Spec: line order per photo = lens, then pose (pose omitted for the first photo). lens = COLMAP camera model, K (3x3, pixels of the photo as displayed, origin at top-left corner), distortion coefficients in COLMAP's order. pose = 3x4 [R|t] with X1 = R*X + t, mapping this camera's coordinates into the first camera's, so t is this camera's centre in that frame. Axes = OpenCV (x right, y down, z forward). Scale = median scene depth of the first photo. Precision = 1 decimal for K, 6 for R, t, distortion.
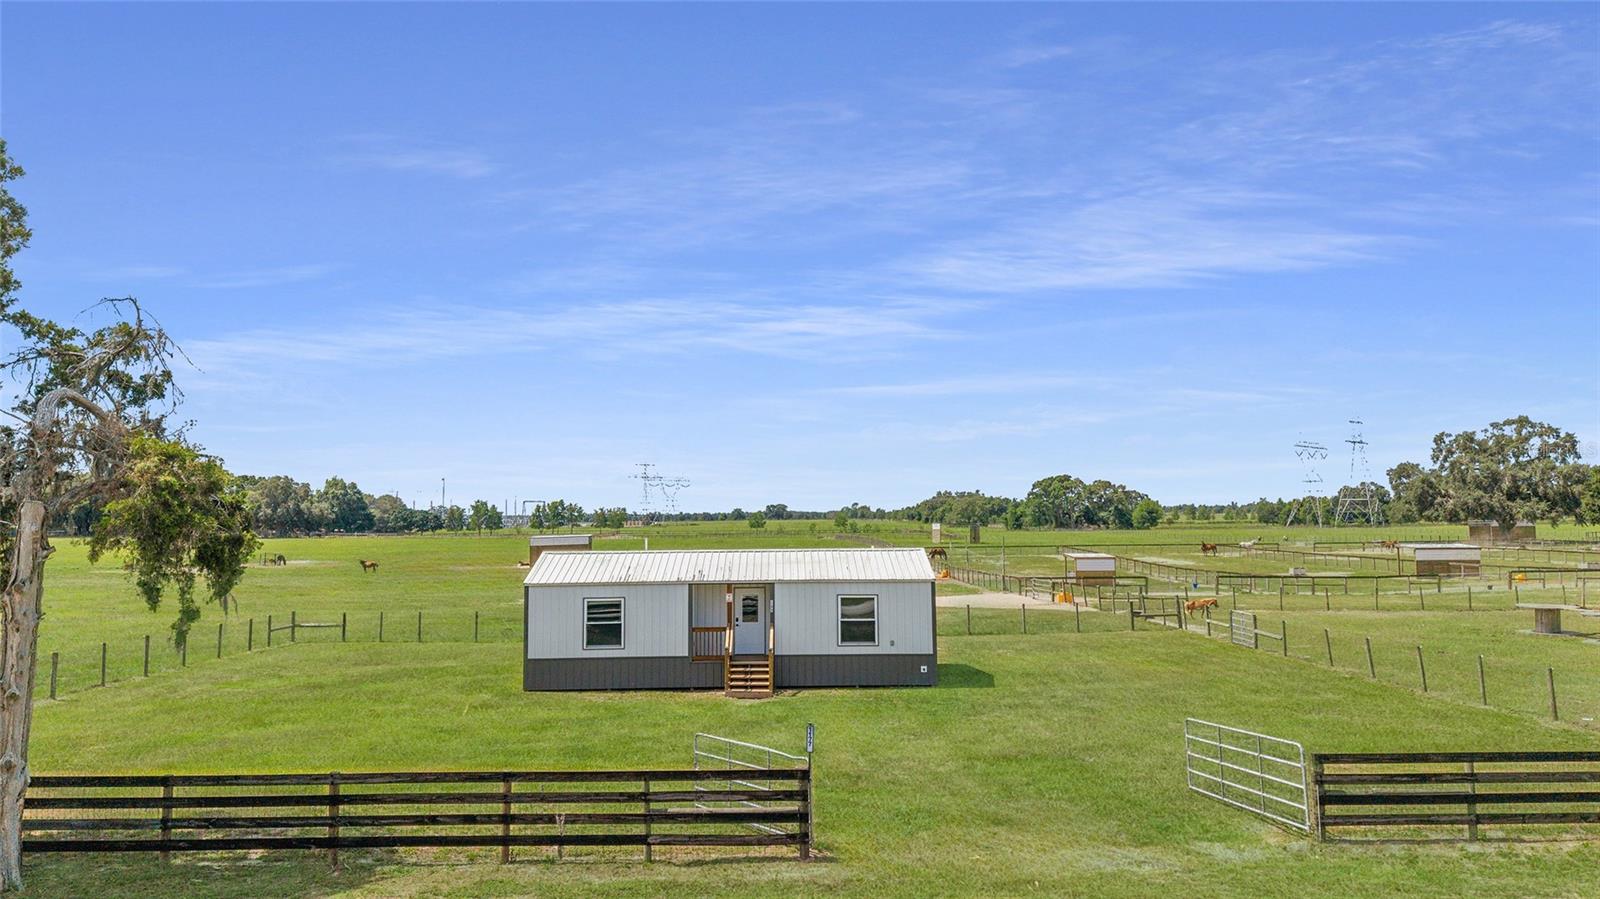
lens RADIAL K [[1078.1, 0, 800.0], [0, 1078.1, 449.5], [0, 0, 1]] dist [0.013280, 0.001465]
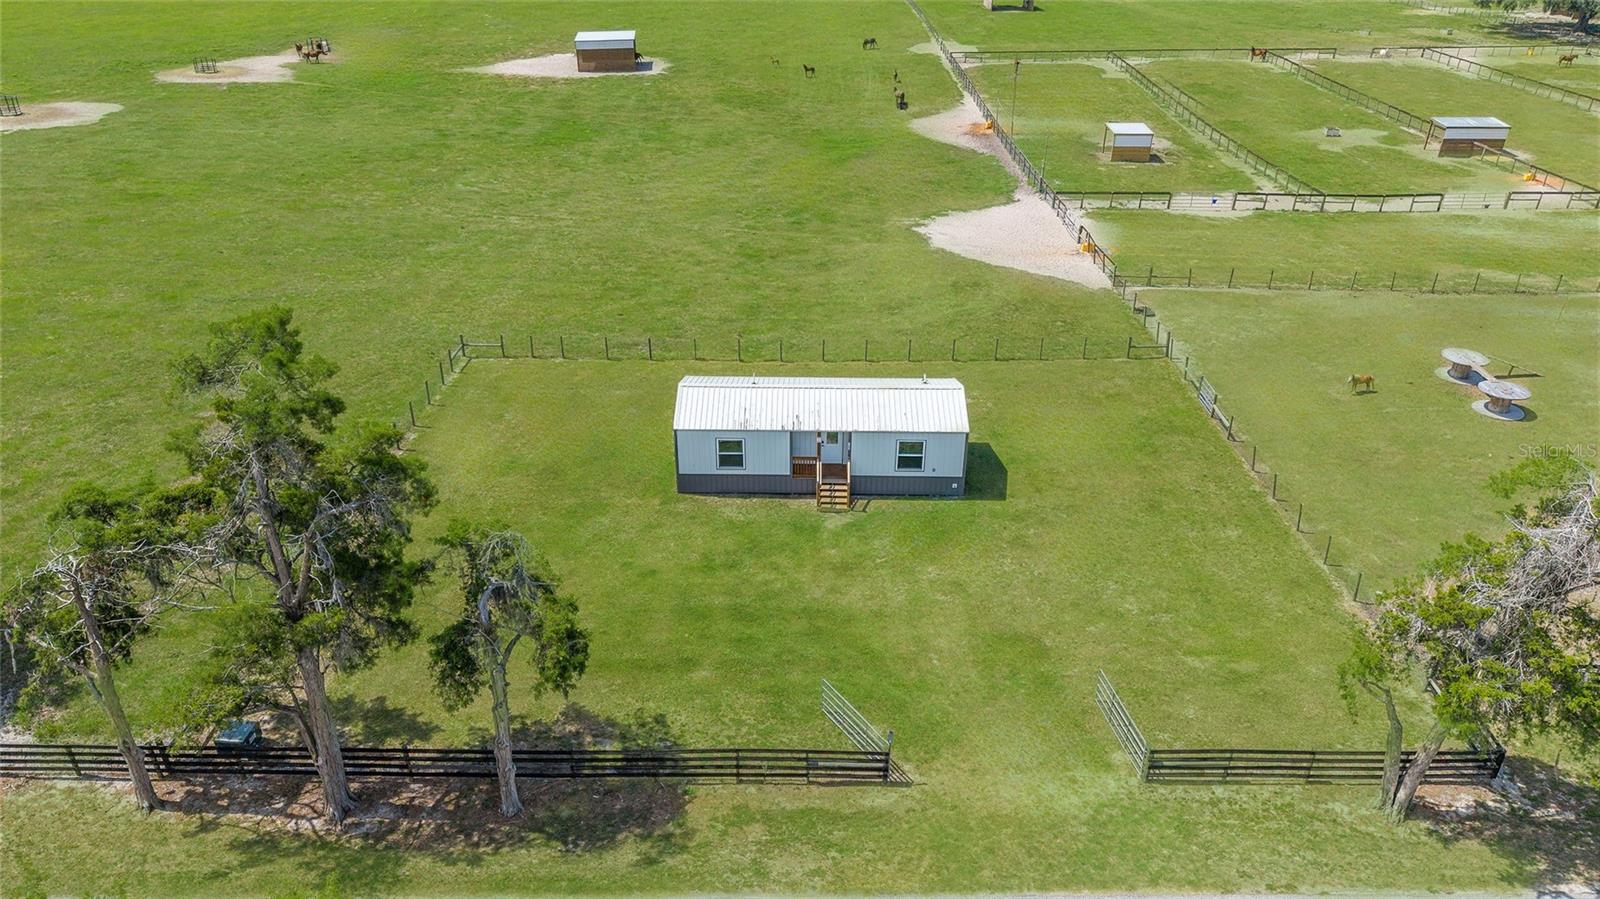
lens RADIAL K [[1066.9, 0, 800.0], [0, 1066.9, 449.5], [0, 0, 1]] dist [0.045570, 0.000042]
pose [[0.999576, 0.011255, -0.026871, -0.053056], [0.004870, 0.844818, 0.535032, -0.595166], [0.028723, -0.534935, 0.844405, -0.178313]]
